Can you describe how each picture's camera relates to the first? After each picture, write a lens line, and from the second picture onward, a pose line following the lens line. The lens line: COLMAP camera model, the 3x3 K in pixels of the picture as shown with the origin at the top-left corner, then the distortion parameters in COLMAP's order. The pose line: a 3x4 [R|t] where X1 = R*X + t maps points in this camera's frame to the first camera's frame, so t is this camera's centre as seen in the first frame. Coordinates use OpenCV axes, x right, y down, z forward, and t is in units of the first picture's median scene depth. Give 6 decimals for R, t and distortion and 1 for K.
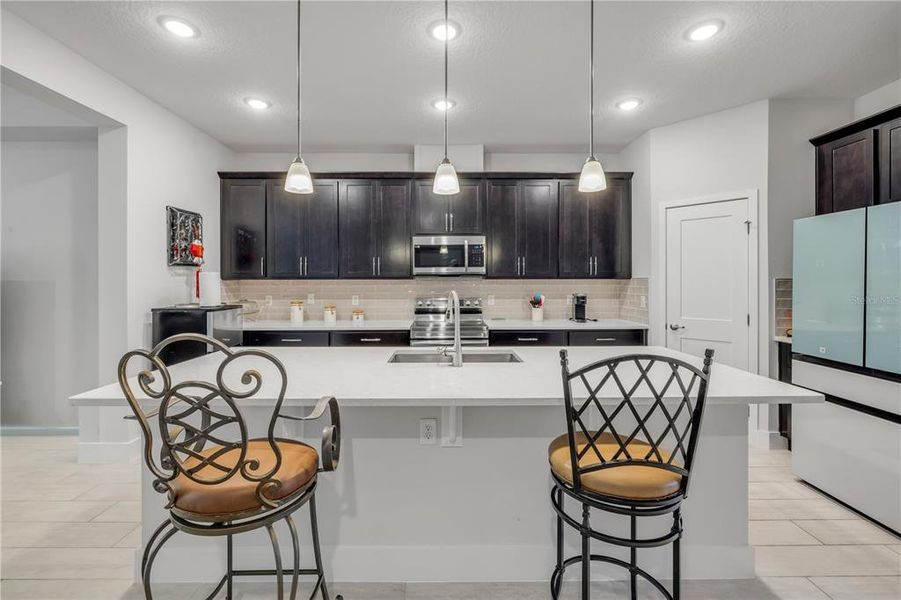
lens RADIAL K [[382.4, 0, 448.7], [0, 382.4, 284.8], [0, 0, 1]] dist [-0.003130, 0.000774]
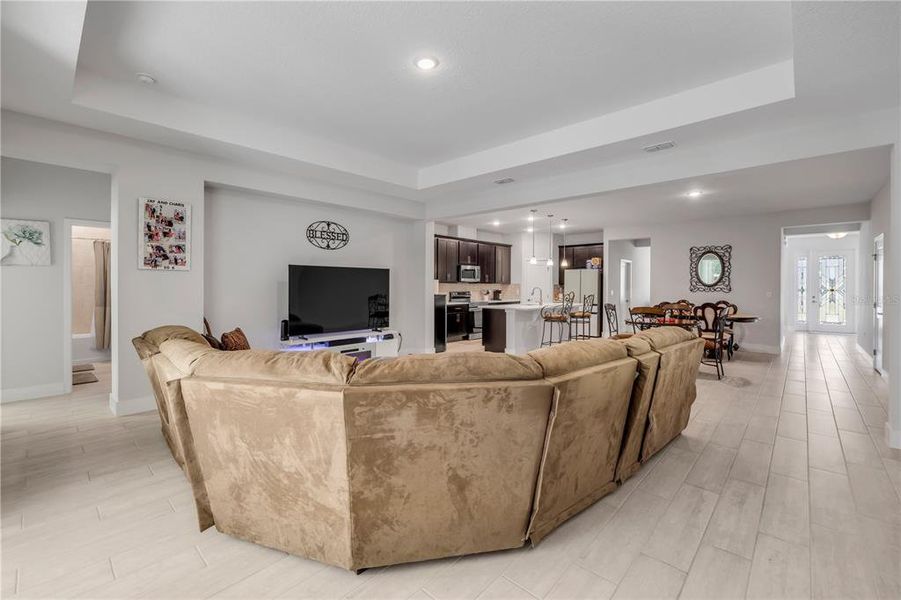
lens RADIAL K [[382.4, 0, 443.5], [0, 382.4, 284.6], [0, 0, 1]] dist [-0.003130, 0.000774]
pose [[0.693483, 0.006473, 0.720444, -2.041864], [-0.000679, 0.999965, -0.008331, 0.015349], [-0.720473, 0.005288, 0.693463, -0.608274]]
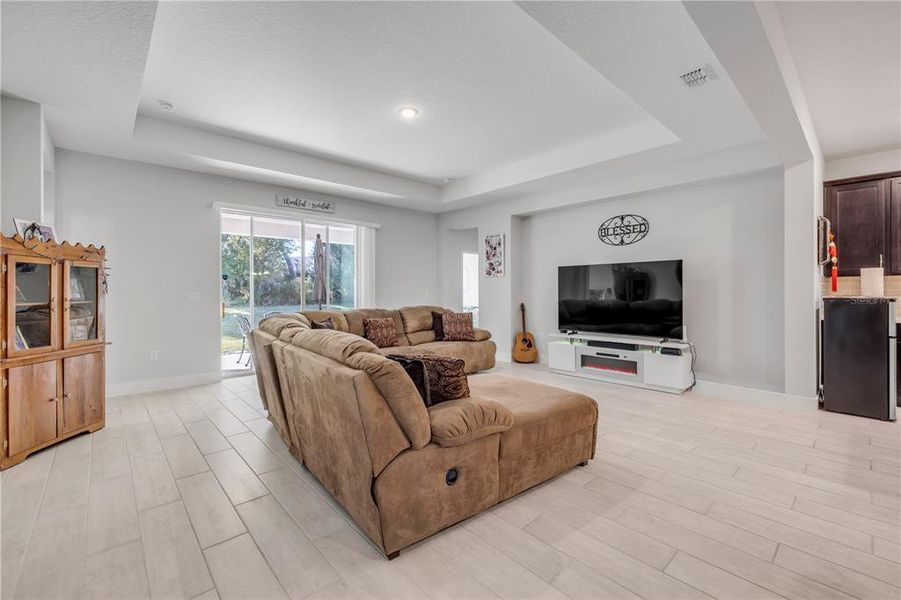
lens RADIAL K [[382.4, 0, 449.5], [0, 382.4, 291.9], [0, 0, 1]] dist [-0.003130, 0.000774]
pose [[0.664295, 0.001480, -0.747469, -0.542580], [-0.002636, 0.999996, -0.000362, 0.038042], [0.747466, 0.002211, 0.664297, -0.637660]]
